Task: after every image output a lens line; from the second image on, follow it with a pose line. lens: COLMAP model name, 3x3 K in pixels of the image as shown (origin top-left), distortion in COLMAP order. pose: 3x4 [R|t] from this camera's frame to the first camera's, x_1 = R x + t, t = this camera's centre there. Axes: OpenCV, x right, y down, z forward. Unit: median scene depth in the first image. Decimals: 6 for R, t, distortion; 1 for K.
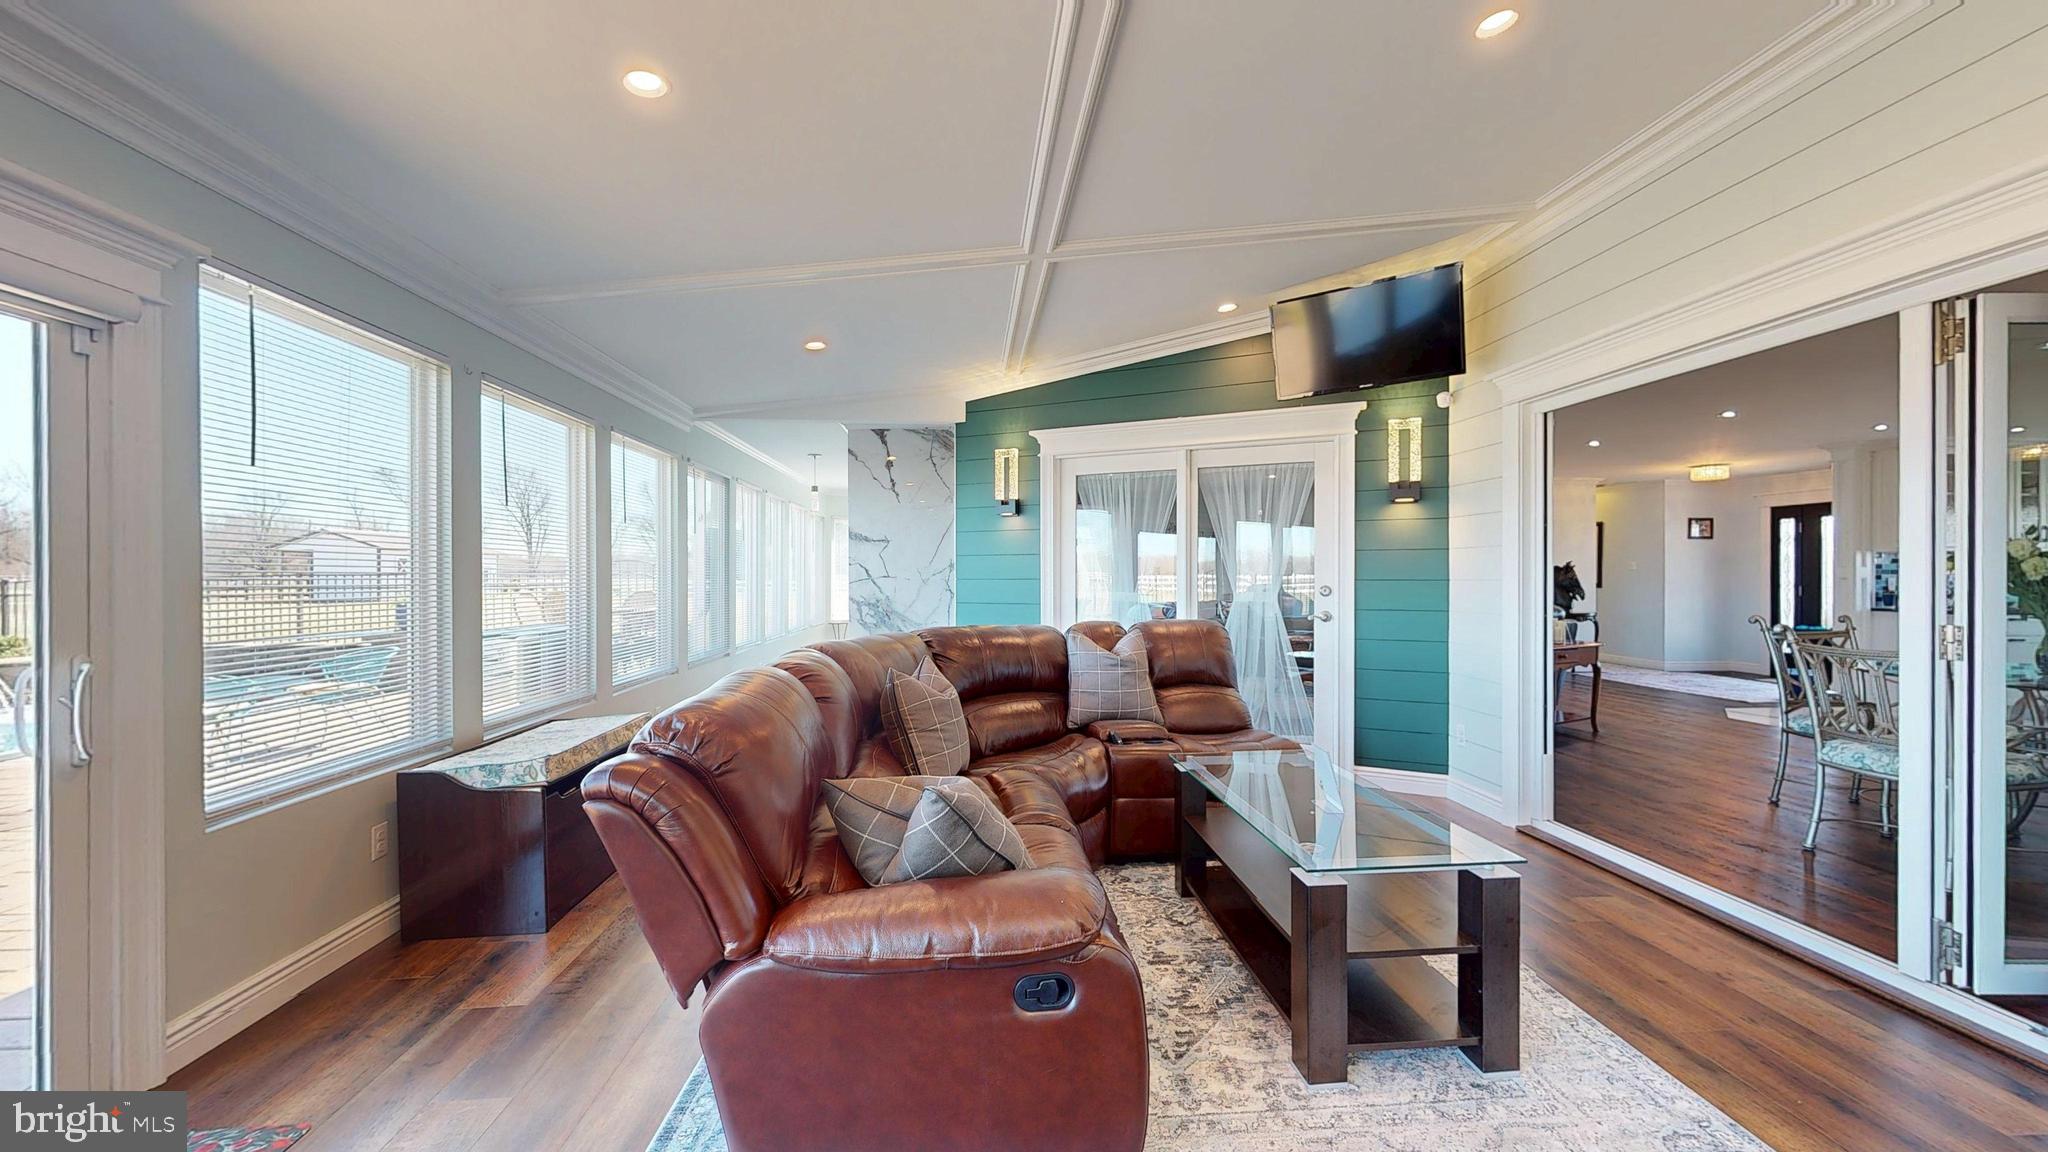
lens RADIAL K [[750.1, 0, 1024.0], [0, 750.1, 576.0], [0, 0, 1]] dist [-0.000595, -0.000056]
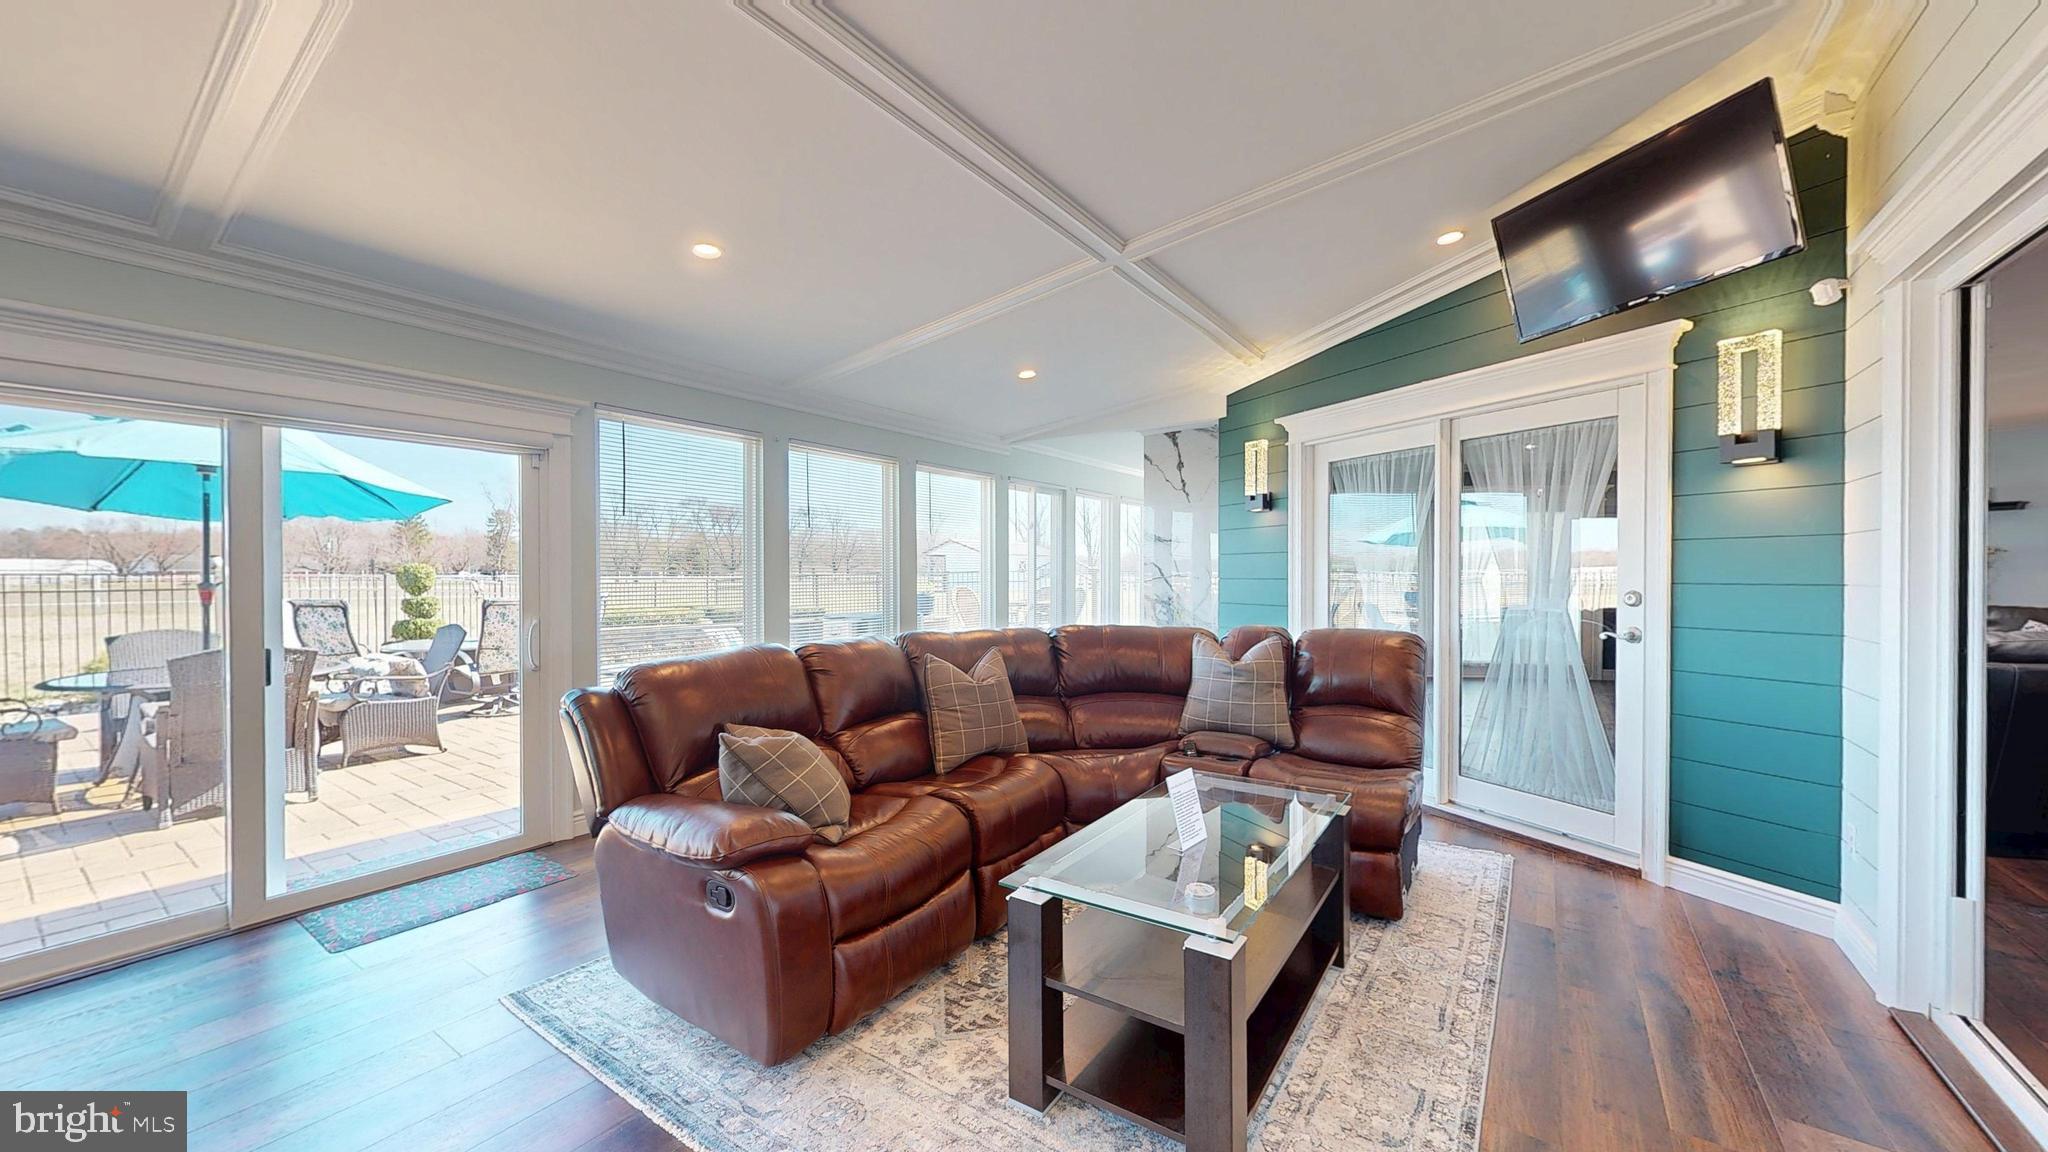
lens RADIAL K [[750.1, 0, 1024.0], [0, 750.1, 576.0], [0, 0, 1]] dist [-0.000595, -0.000056]
pose [[0.778385, 0.003245, -0.627779, 0.398571], [-0.000612, 0.999990, 0.004411, -0.004022], [0.627787, -0.003049, 0.778380, 0.097304]]
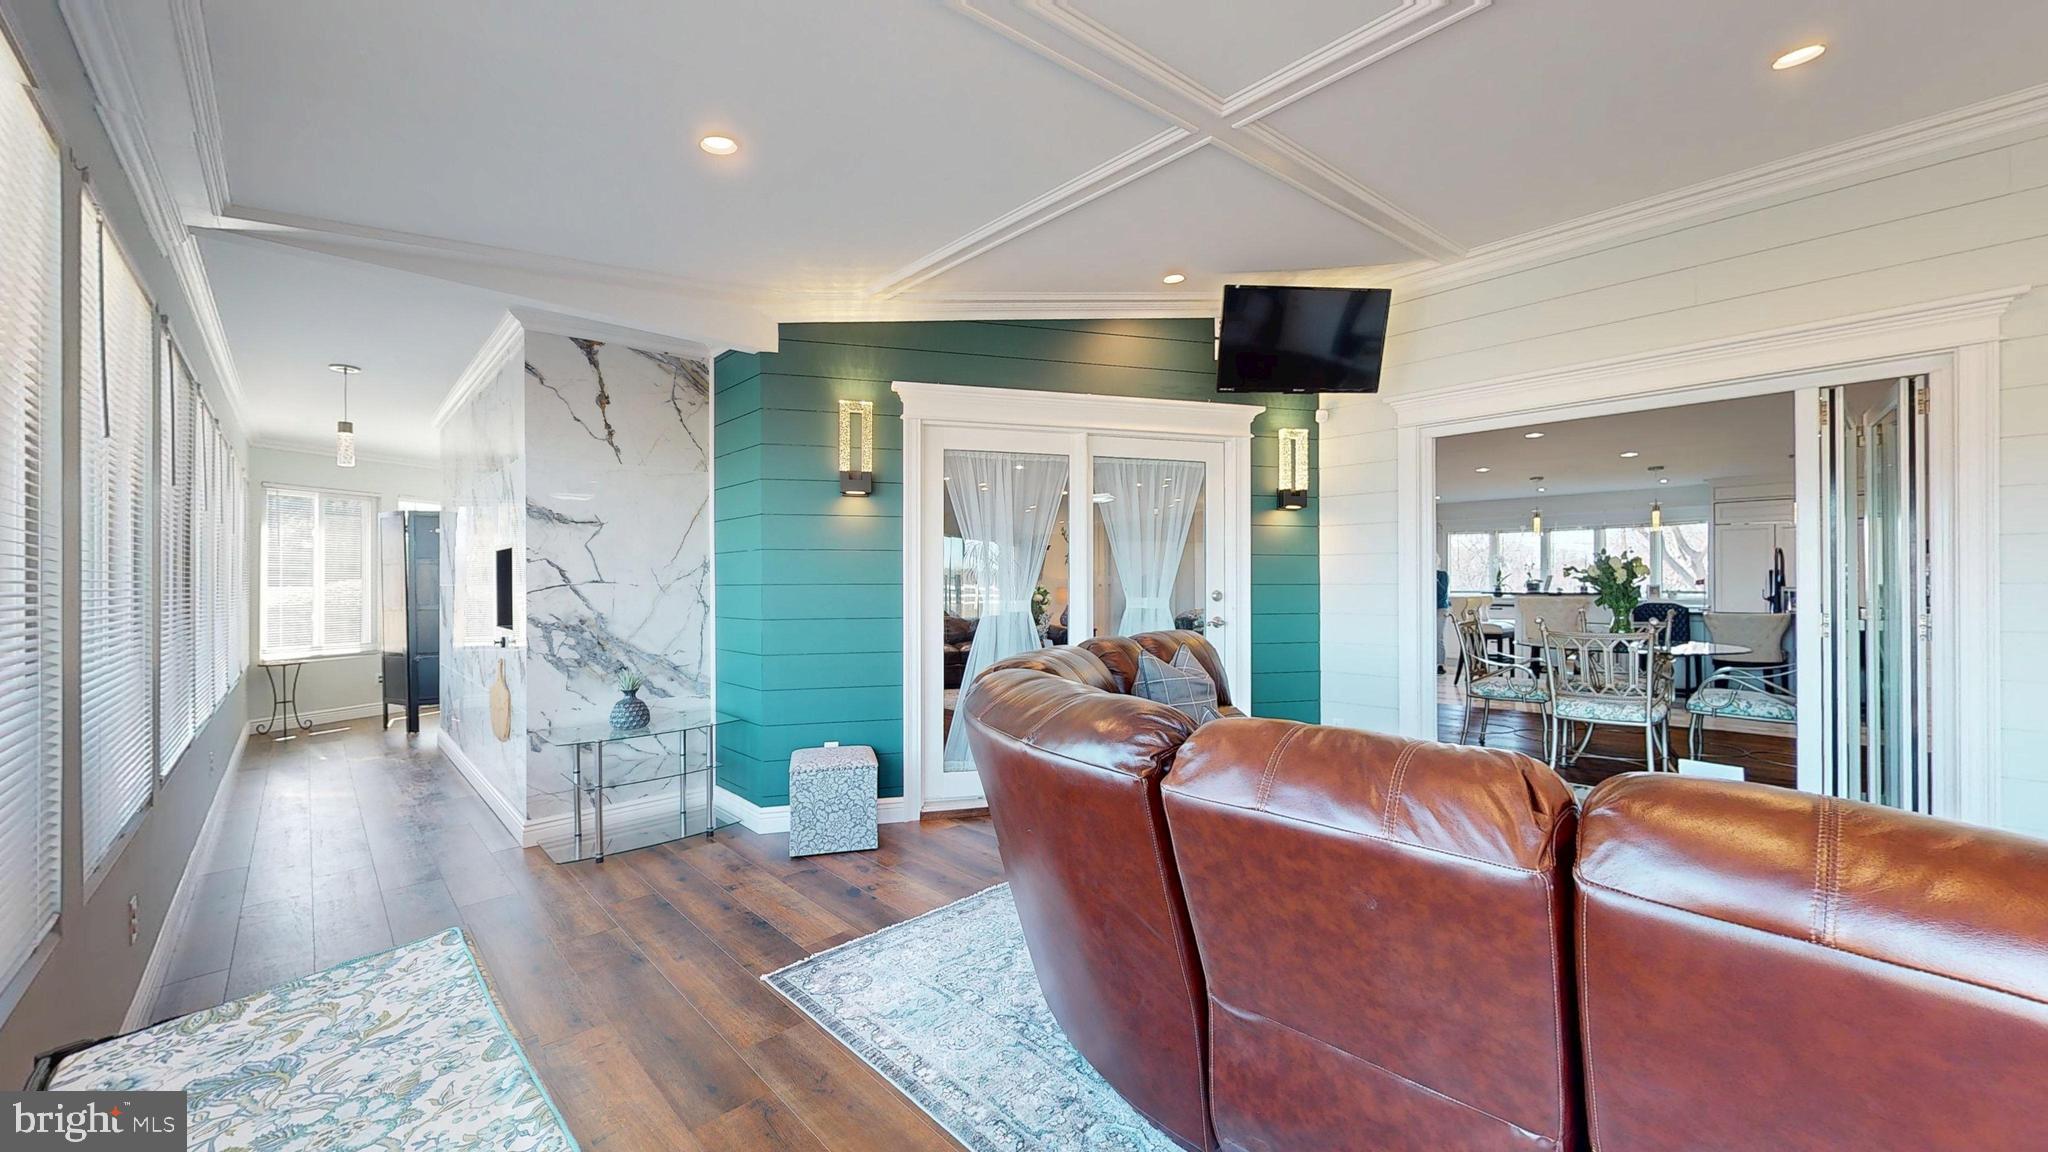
lens RADIAL K [[750.1, 0, 1024.0], [0, 750.1, 576.0], [0, 0, 1]] dist [-0.000595, -0.000056]
pose [[0.772443, 0.005280, 0.635062, -0.408914], [0.000259, 0.999963, -0.008629, 0.002514], [-0.635084, 0.006830, 0.772413, 0.409451]]
